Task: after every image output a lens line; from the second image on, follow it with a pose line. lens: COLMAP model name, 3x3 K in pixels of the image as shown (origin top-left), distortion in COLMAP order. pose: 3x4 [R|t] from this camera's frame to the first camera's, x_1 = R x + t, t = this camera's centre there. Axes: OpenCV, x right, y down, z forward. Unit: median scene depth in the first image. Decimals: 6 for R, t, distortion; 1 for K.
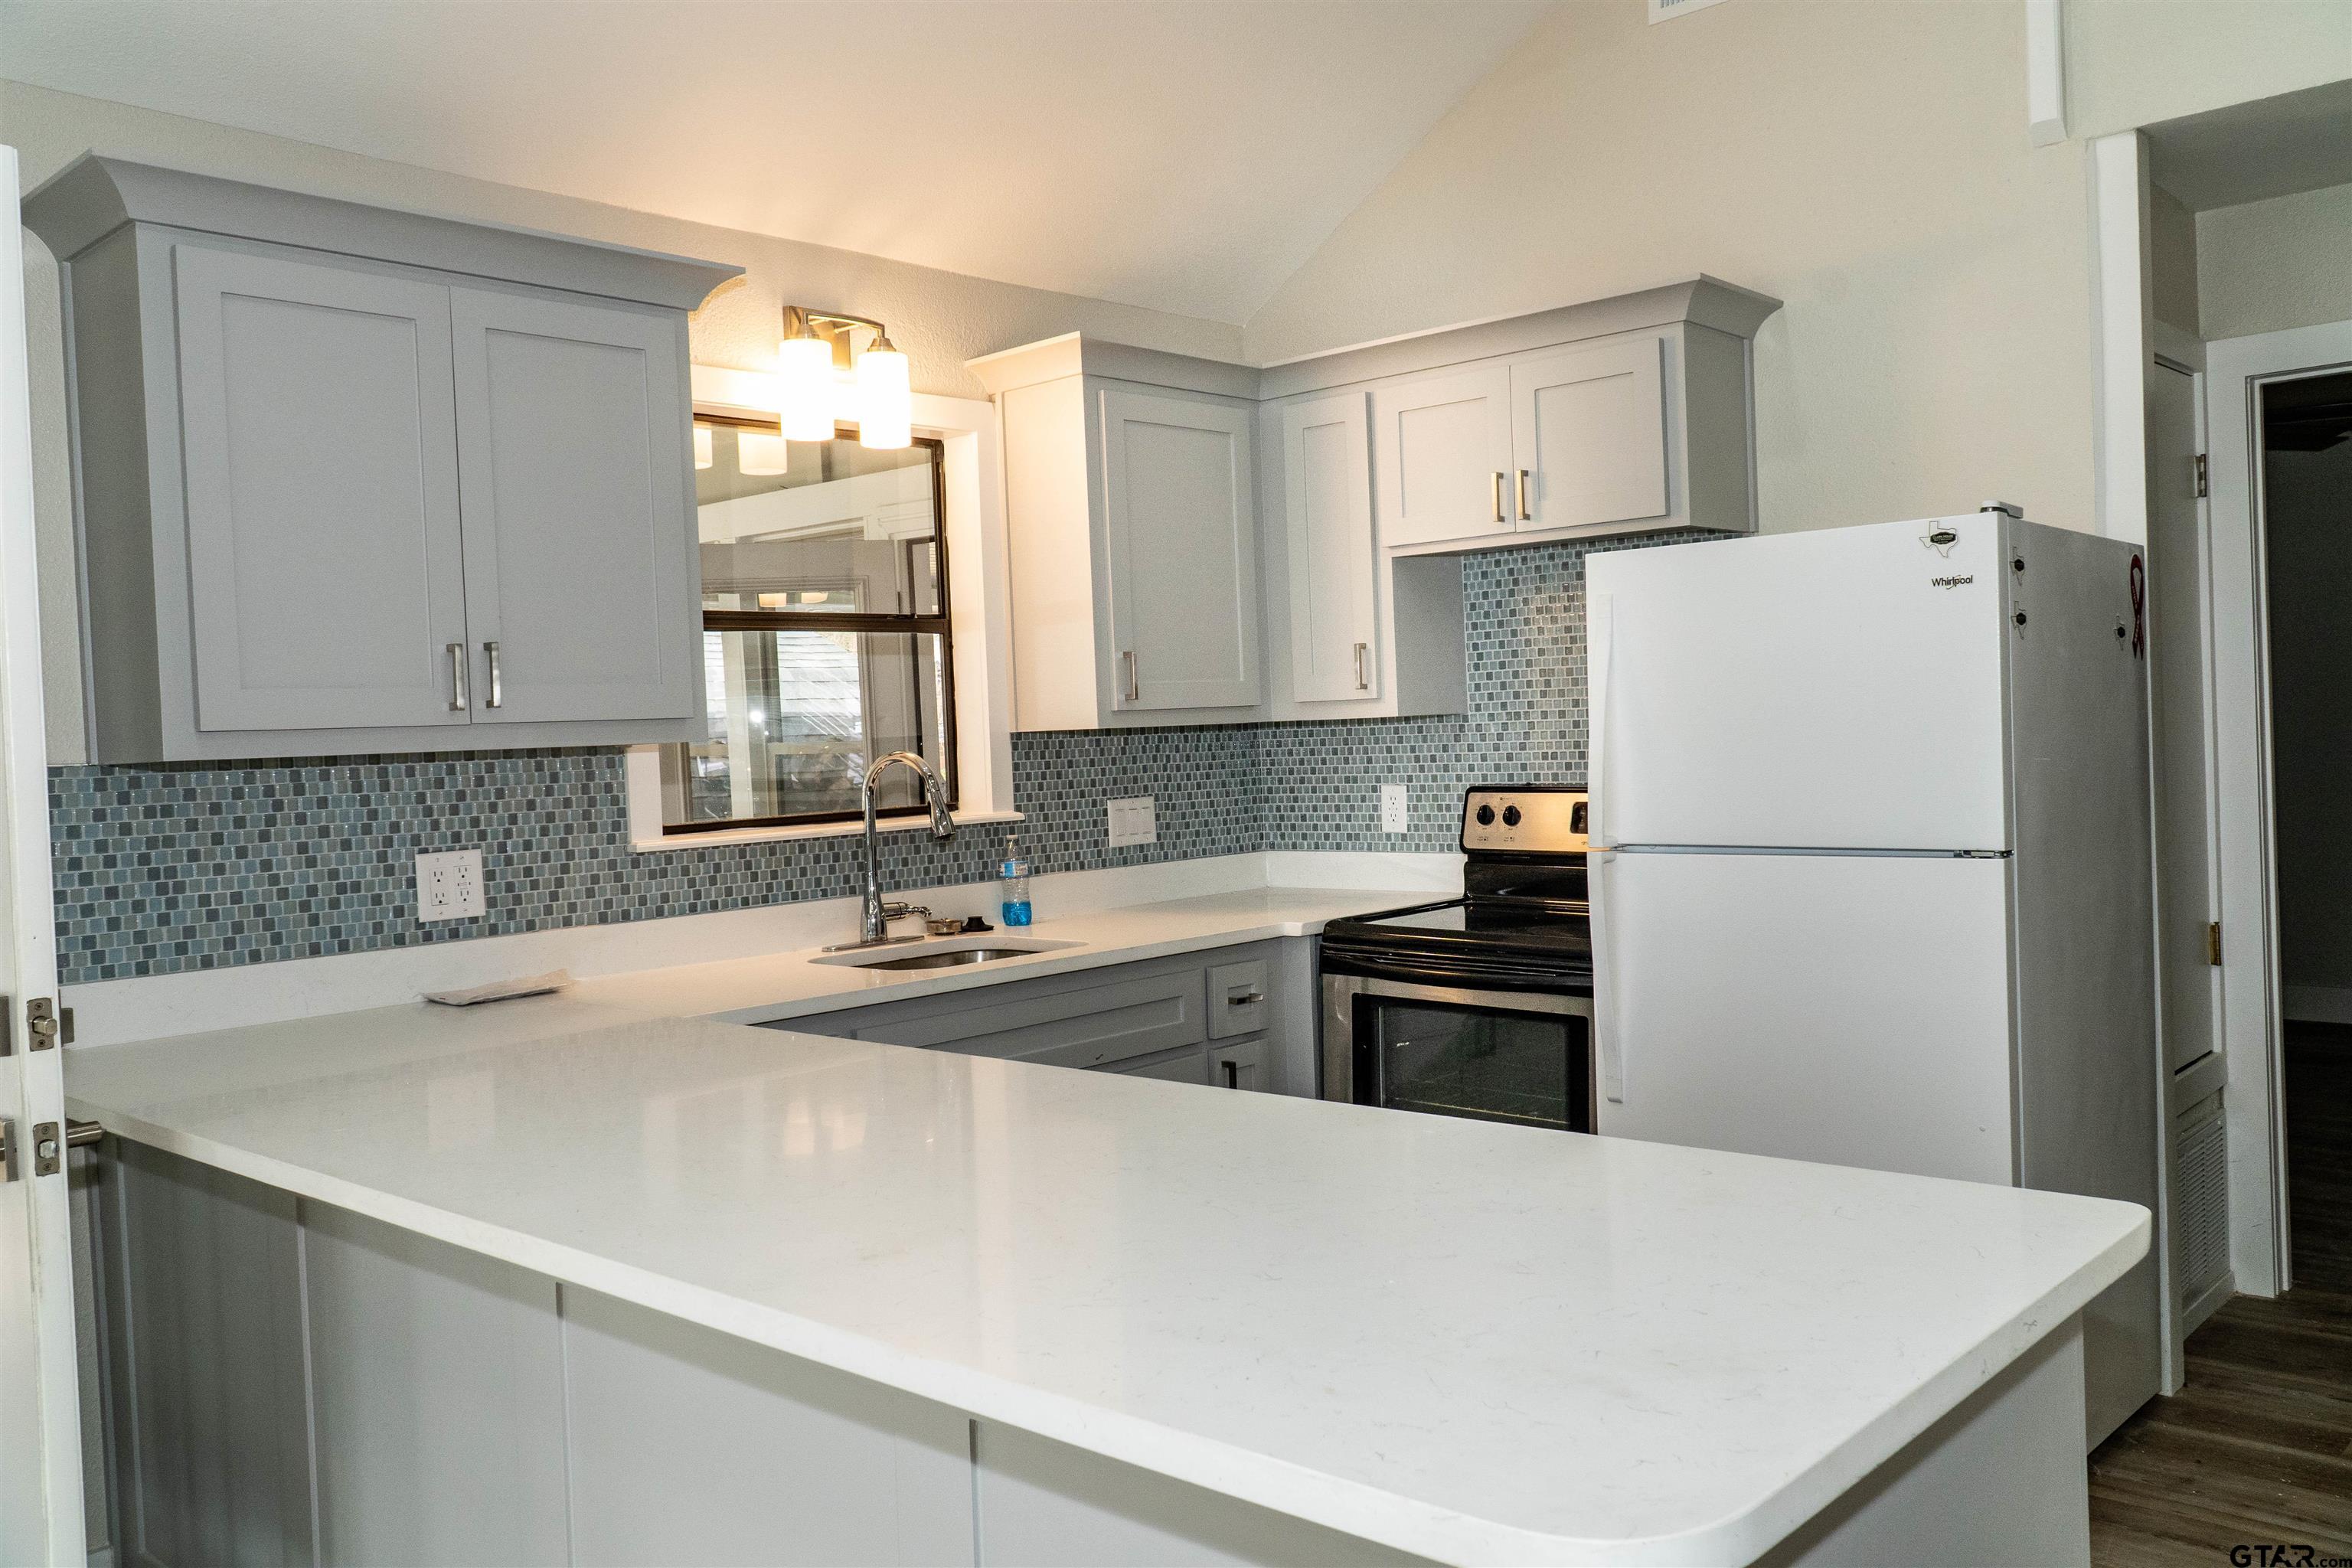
lens RADIAL K [[1841.0, 0, 1176.0], [0, 1841.0, 784.0], [0, 0, 1]] dist [0.002440, -0.001004]
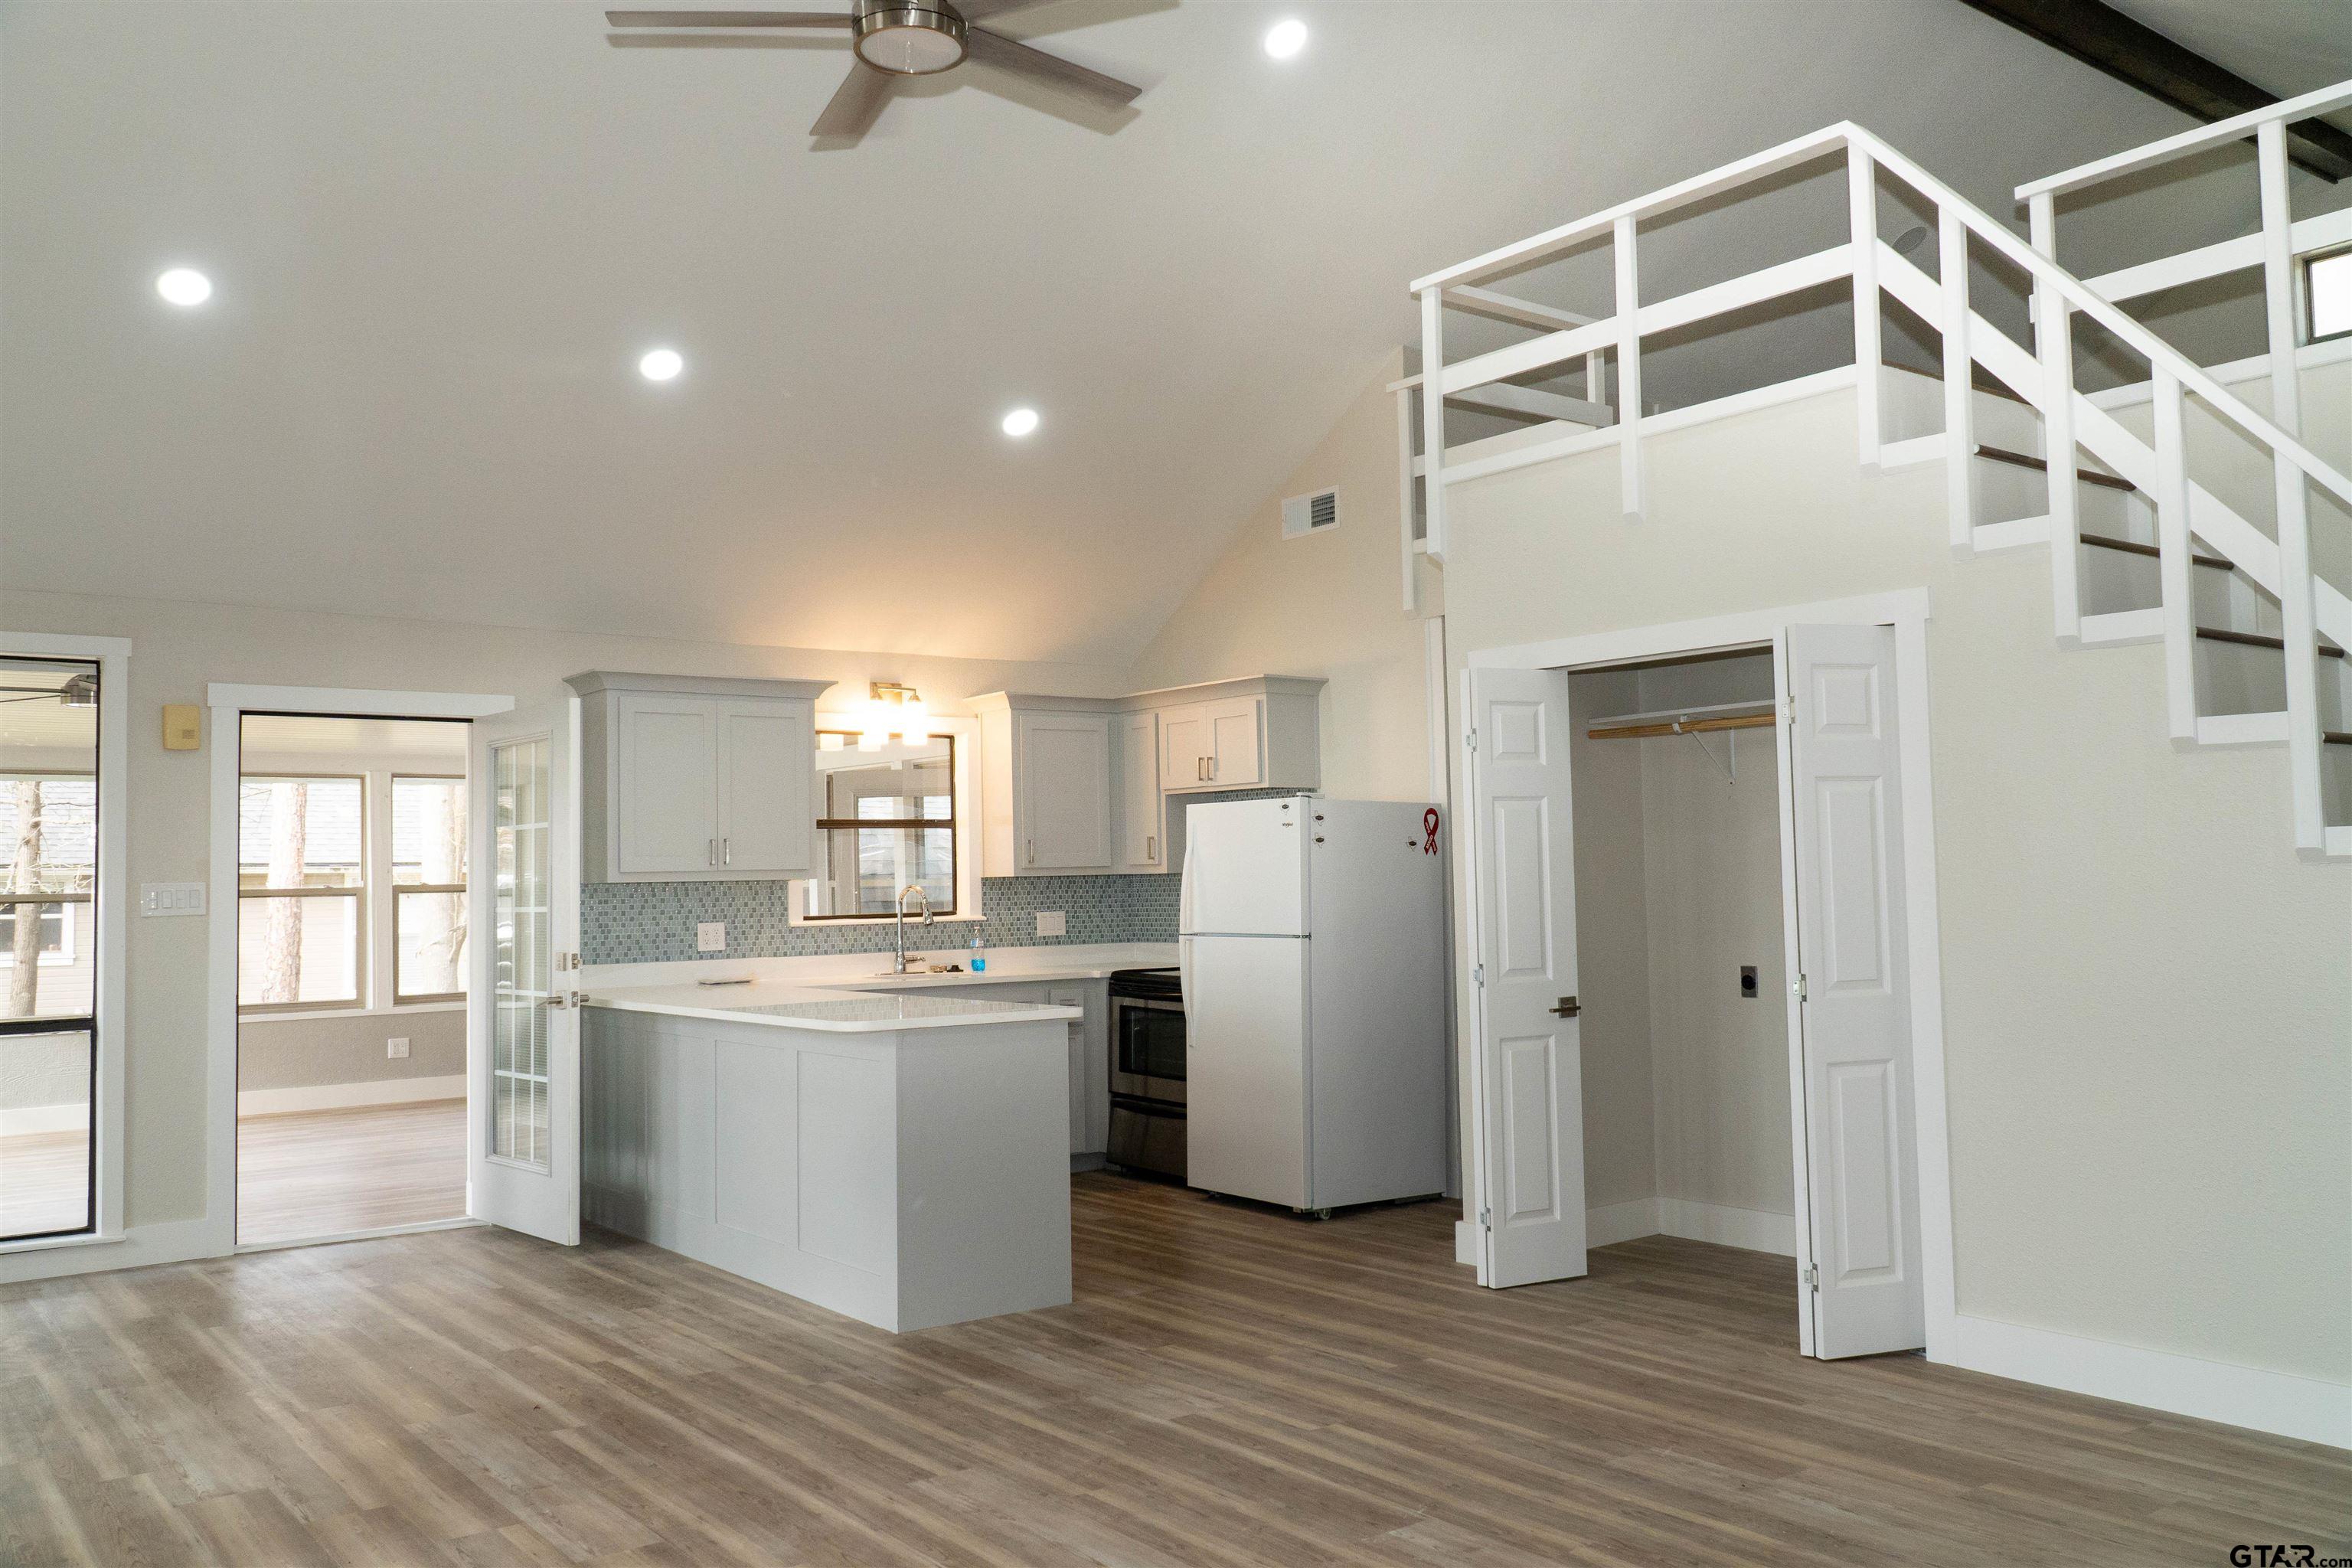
lens RADIAL K [[1841.0, 0, 1176.0], [0, 1841.0, 784.0], [0, 0, 1]] dist [0.002440, -0.001004]
pose [[0.983743, 0.011617, -0.179203, 0.537033], [-0.025070, 0.997017, -0.072992, 0.013946], [0.177821, 0.076298, 0.981101, -1.077473]]
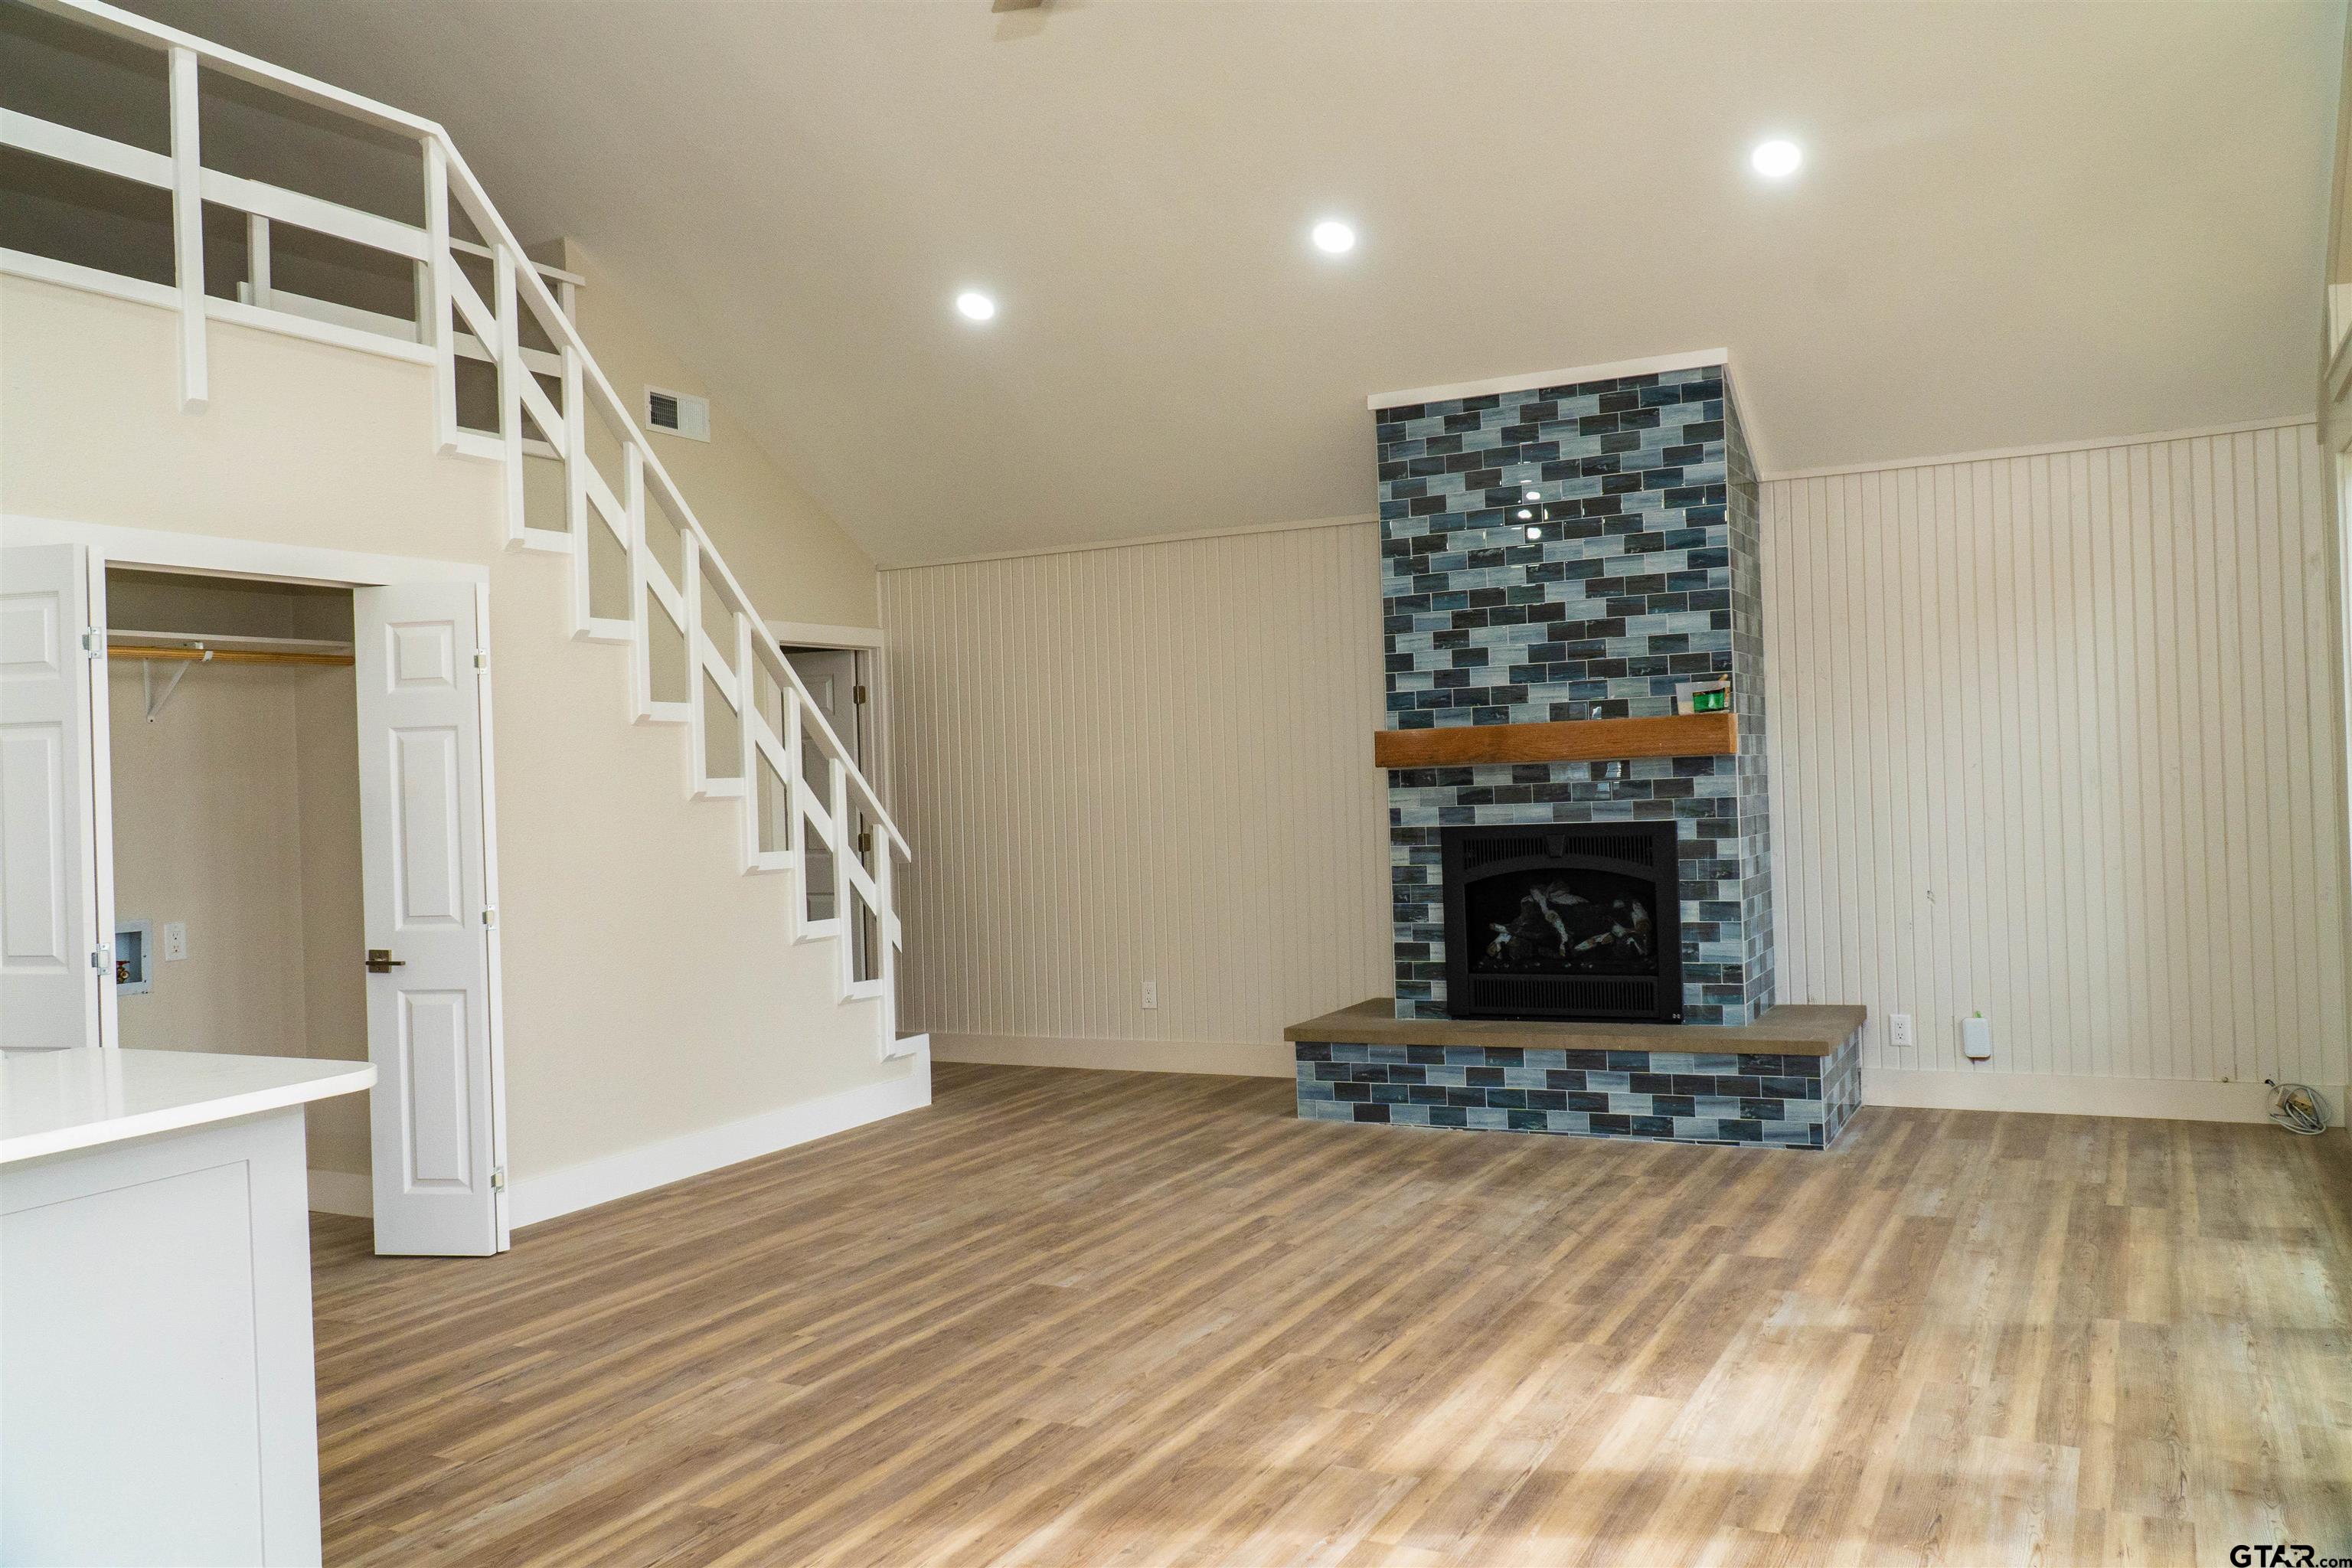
lens RADIAL K [[2030.3, 0, 1176.0], [0, 2030.3, 784.0], [0, 0, 1]] dist [-0.003991, -0.008574]
pose [[-0.242134, 0.047175, 0.969095, -0.851757], [0.074906, 0.996745, -0.029806, 0.035286], [-0.967347, 0.065374, -0.244879, 0.109226]]
